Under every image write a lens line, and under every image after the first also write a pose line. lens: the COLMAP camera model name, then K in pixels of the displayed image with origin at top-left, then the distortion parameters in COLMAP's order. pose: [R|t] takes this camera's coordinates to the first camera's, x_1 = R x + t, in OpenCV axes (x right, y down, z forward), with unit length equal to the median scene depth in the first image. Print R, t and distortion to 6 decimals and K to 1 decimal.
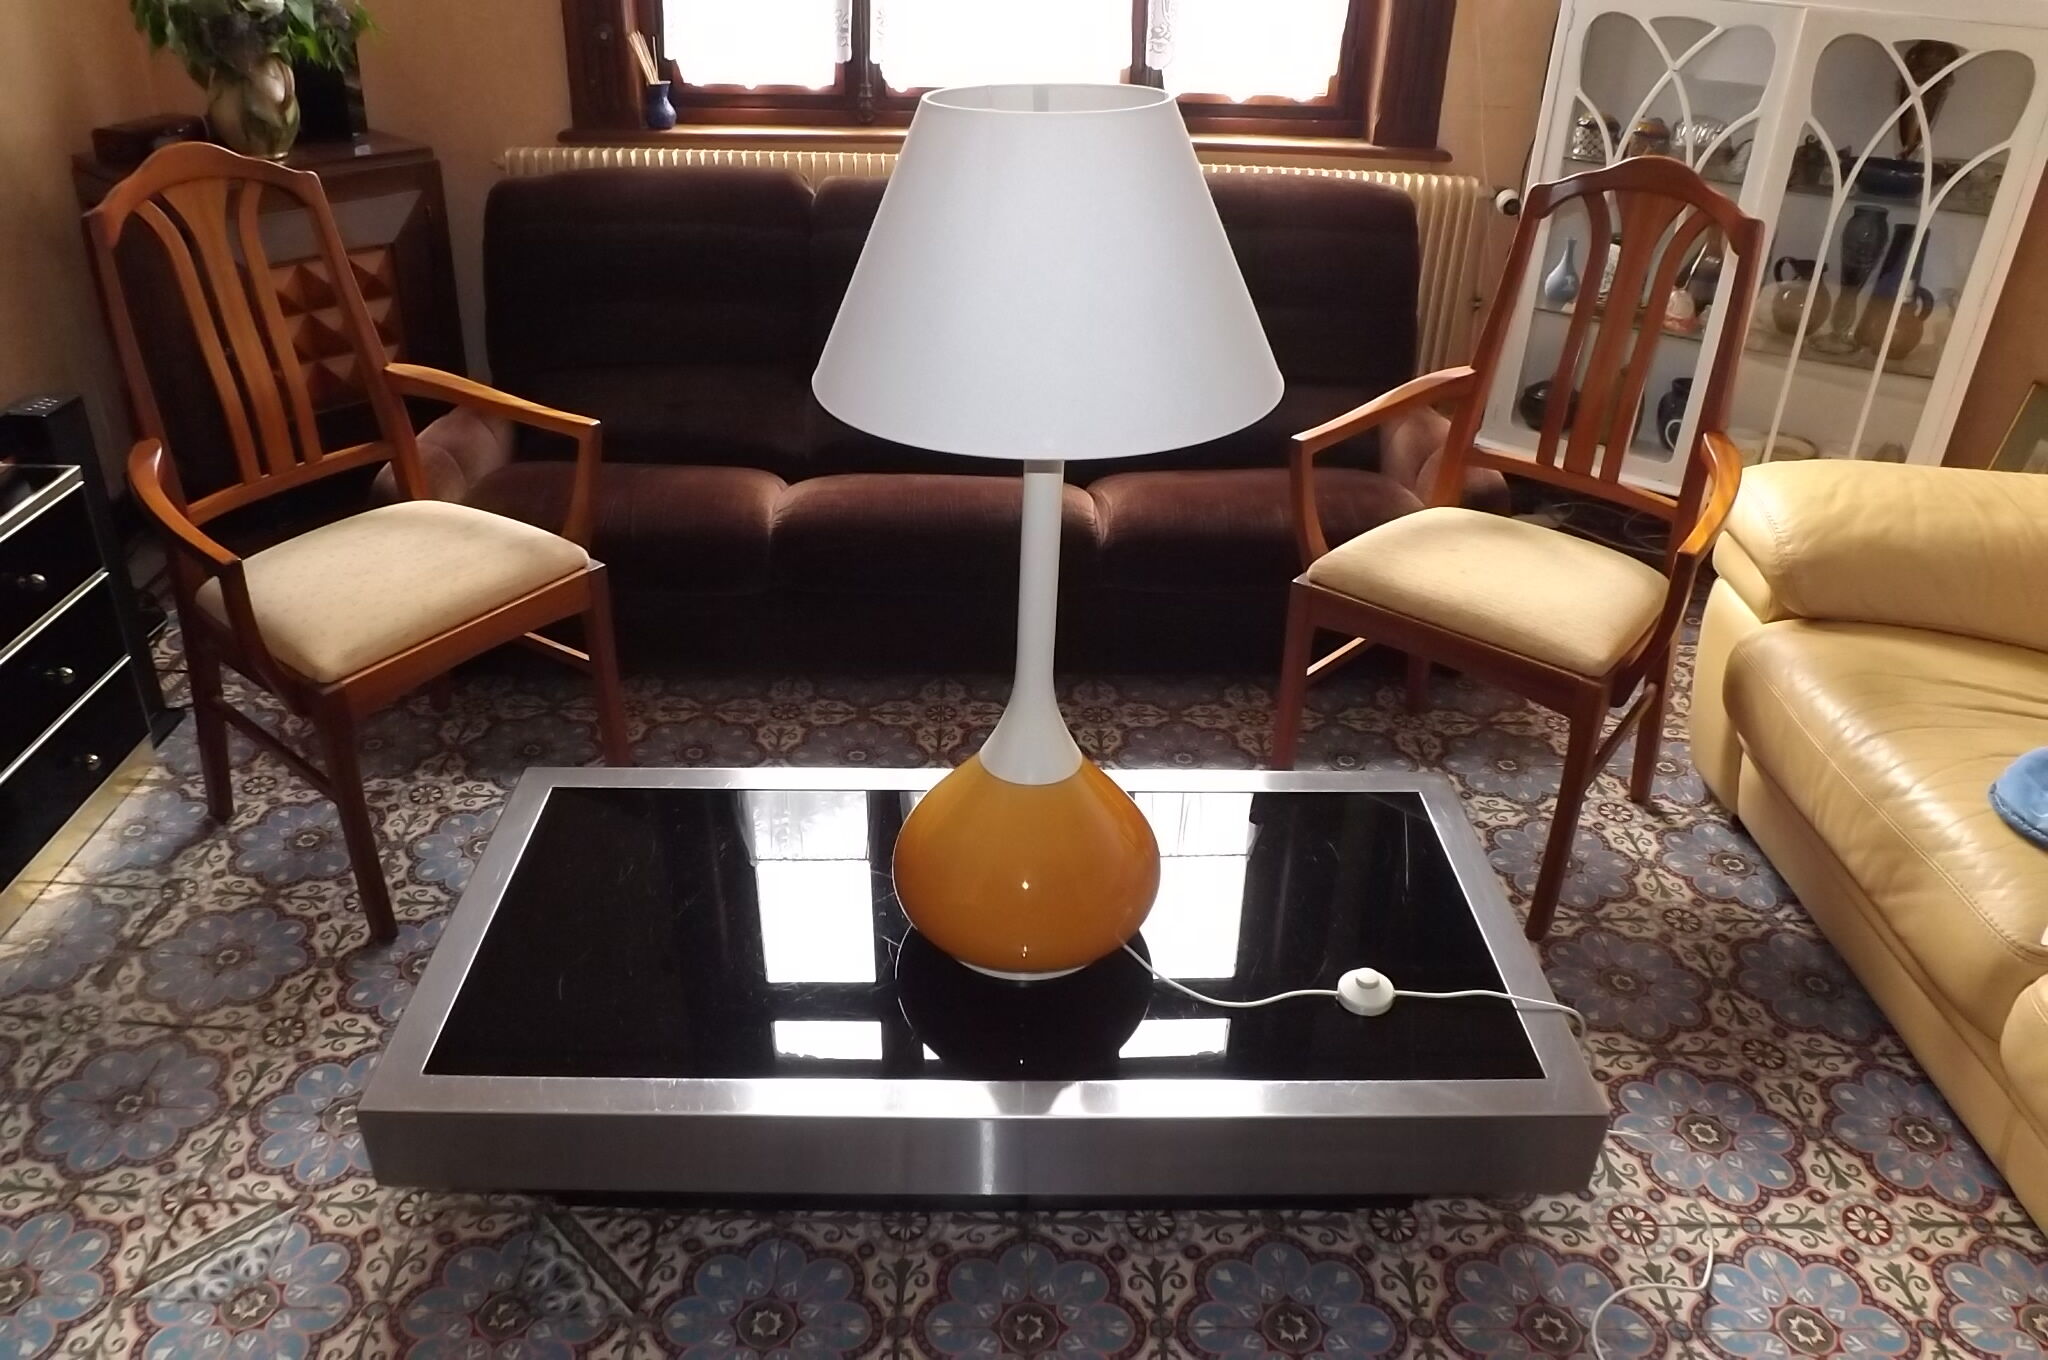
lens RADIAL K [[1430.1, 0, 1005.8], [0, 1430.1, 644.3], [0, 0, 1]] dist [-0.073077, 0.013510]
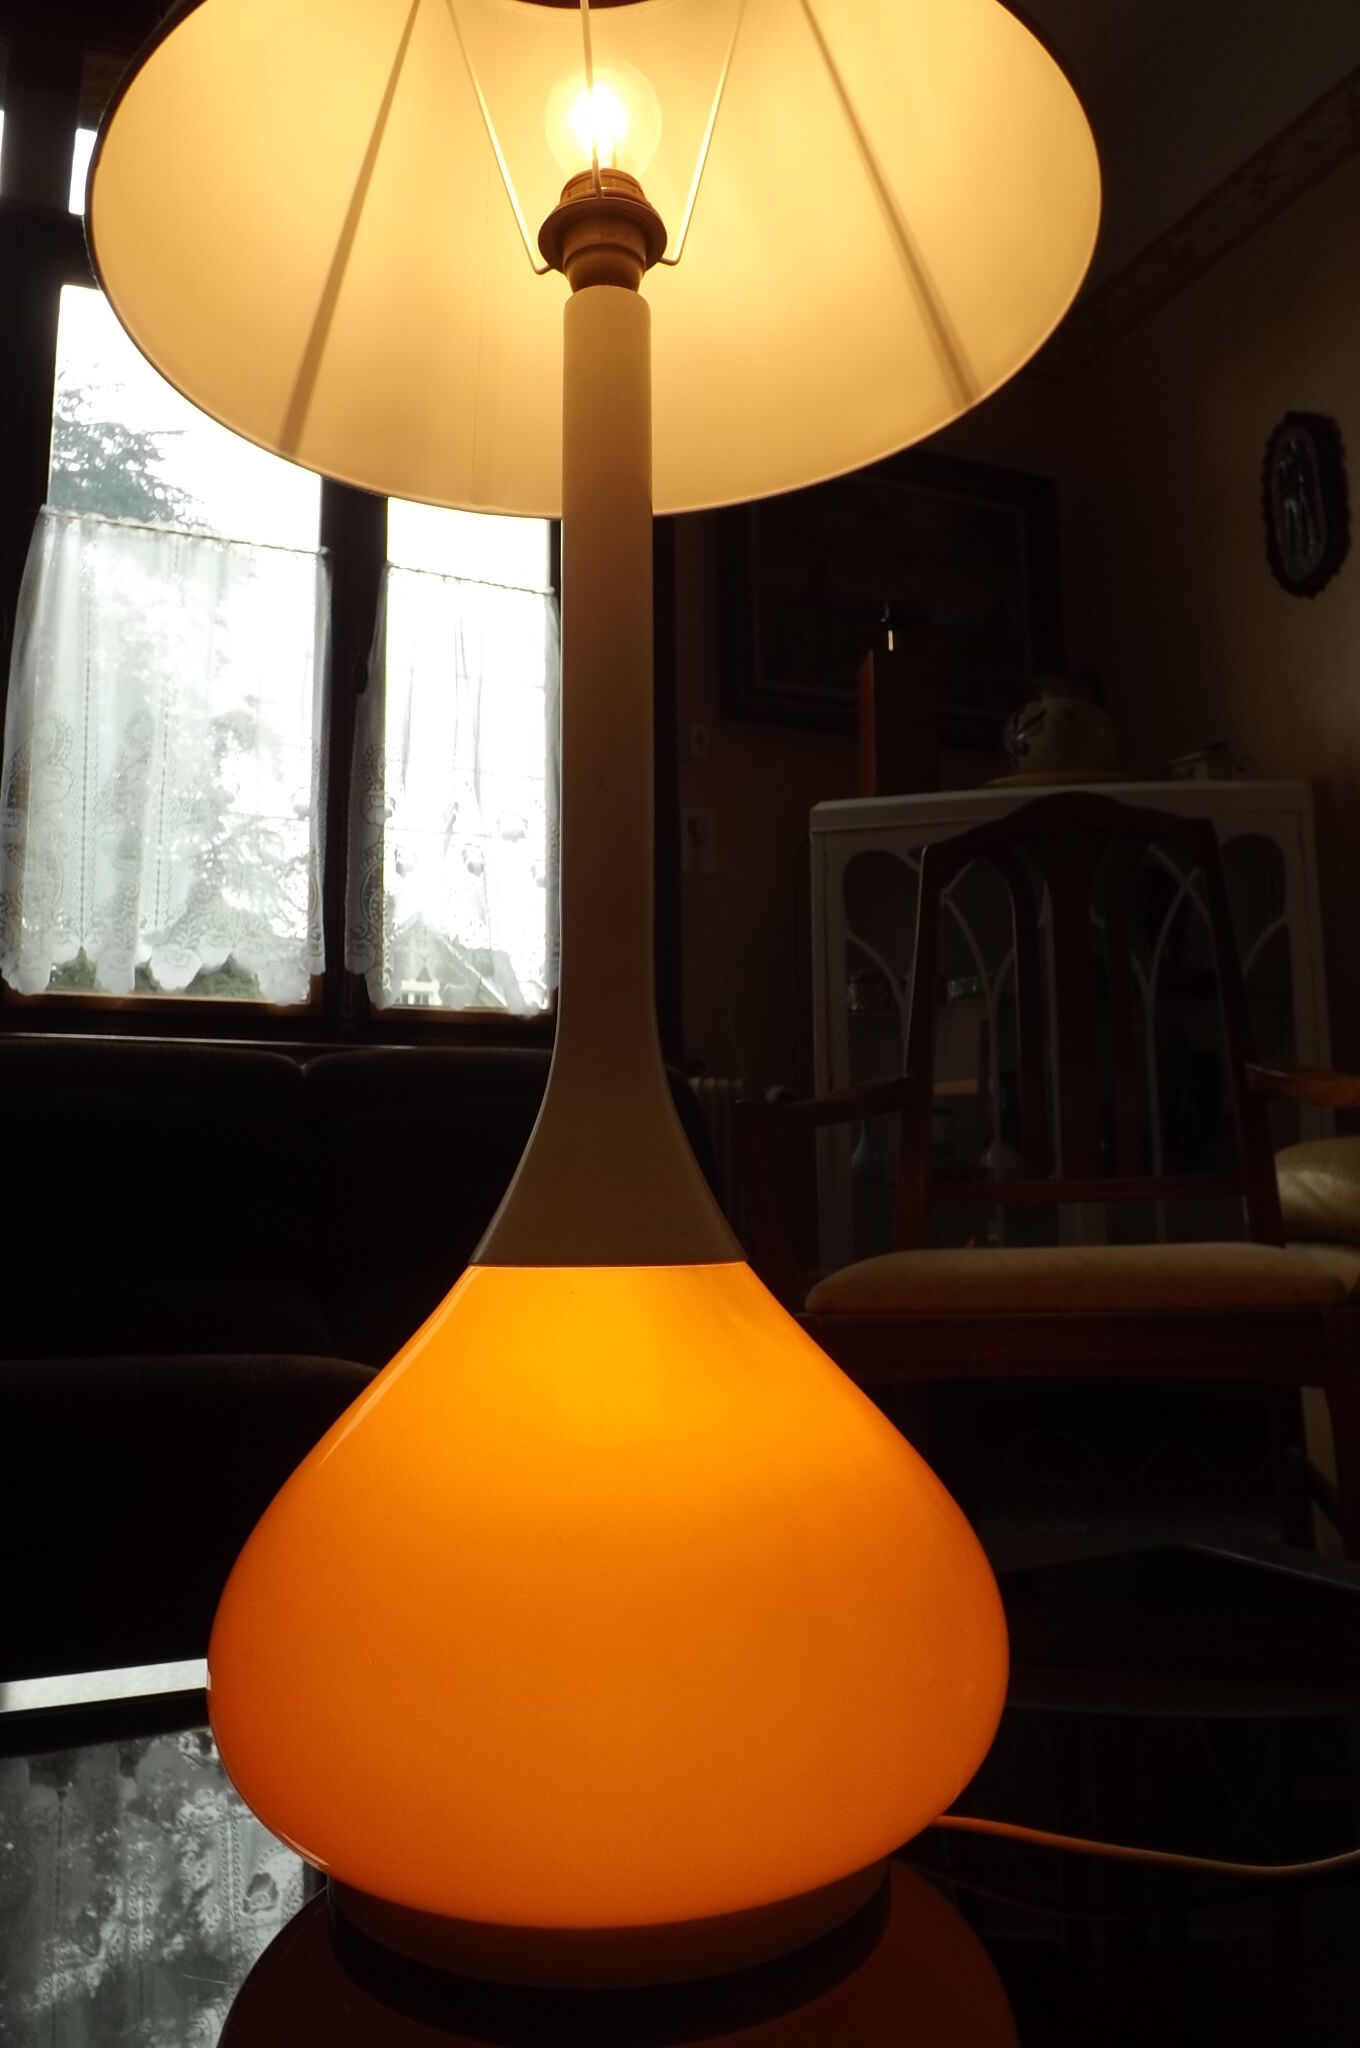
lens RADIAL K [[1430.1, 0, 674.8], [0, 1430.1, 992.8], [0, 0, 1]] dist [-0.073077, 0.013510]
pose [[0.916959, 0.024965, 0.398199, -0.081465], [0.221581, 0.798111, -0.560286, 0.165181], [-0.331795, 0.601993, 0.726304, 0.486250]]
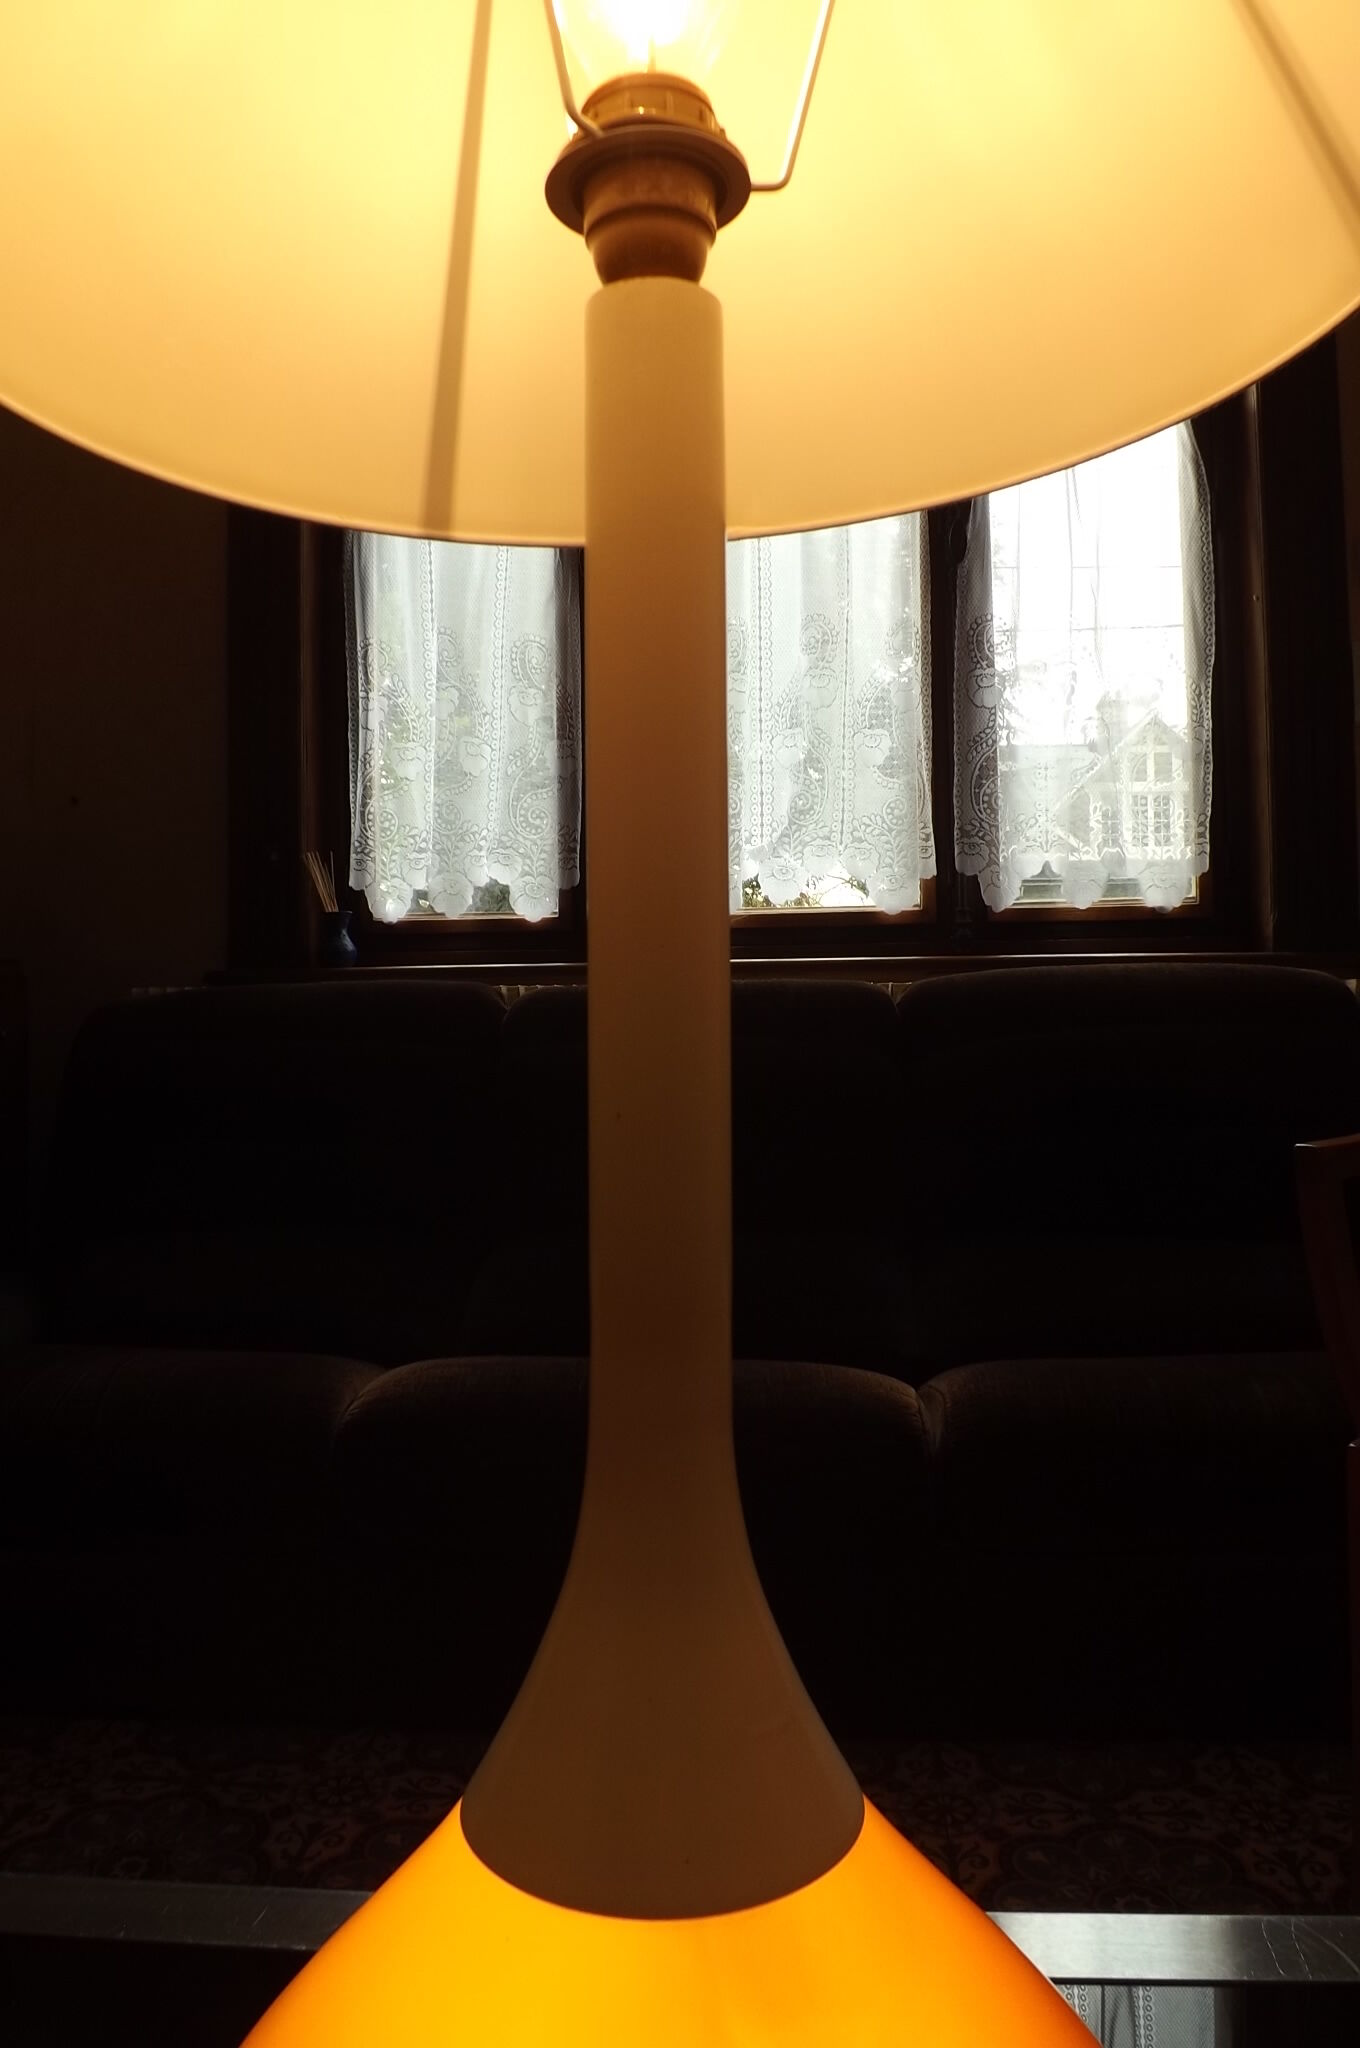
lens RADIAL K [[1430.1, 0, 689.8], [0, 1430.1, 991.6], [0, 0, 1]] dist [-0.073077, 0.013510]
pose [[0.994945, -0.036233, -0.093658, 0.036446], [-0.015221, 0.867453, -0.497287, 0.052802], [0.099263, 0.496198, 0.862516, 0.503072]]
